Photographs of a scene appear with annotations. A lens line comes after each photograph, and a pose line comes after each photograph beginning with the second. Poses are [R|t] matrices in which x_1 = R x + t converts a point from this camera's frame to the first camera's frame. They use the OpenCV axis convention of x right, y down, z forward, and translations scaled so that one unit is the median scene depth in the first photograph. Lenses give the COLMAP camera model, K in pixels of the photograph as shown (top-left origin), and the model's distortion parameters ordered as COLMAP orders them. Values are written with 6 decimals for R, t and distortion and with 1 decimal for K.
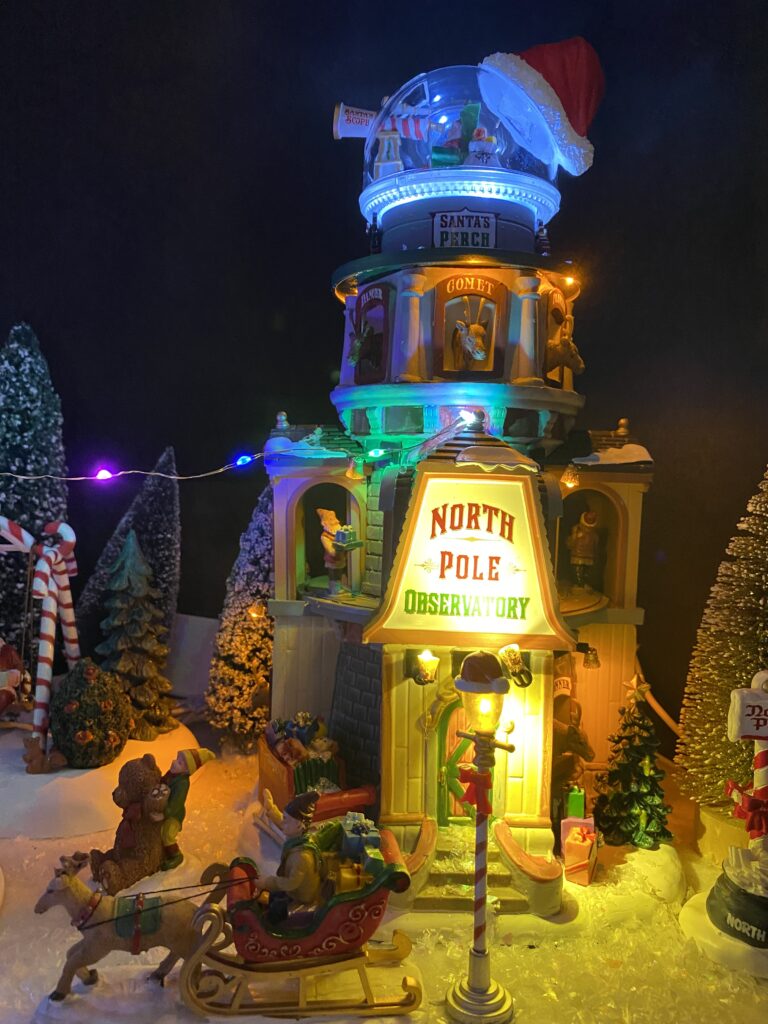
lens RADIAL K [[862.3, 0, 382.6], [0, 862.3, 513.1], [0, 0, 1]] dist [0.016672, -0.002326]
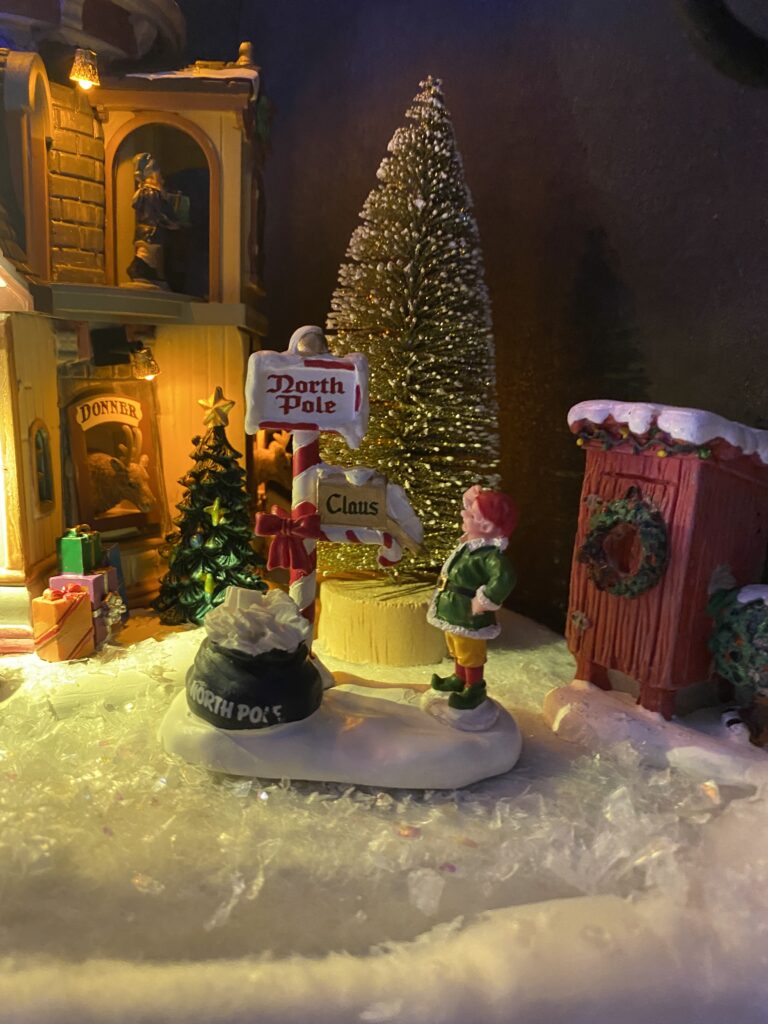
lens RADIAL K [[862.3, 0, 385.4], [0, 862.3, 512.2], [0, 0, 1]] dist [0.016672, -0.002326]
pose [[0.999886, -0.010066, -0.011257, 0.451061], [0.010999, 0.996221, 0.086159, 0.236286], [0.010348, -0.086273, 0.996218, 0.317320]]
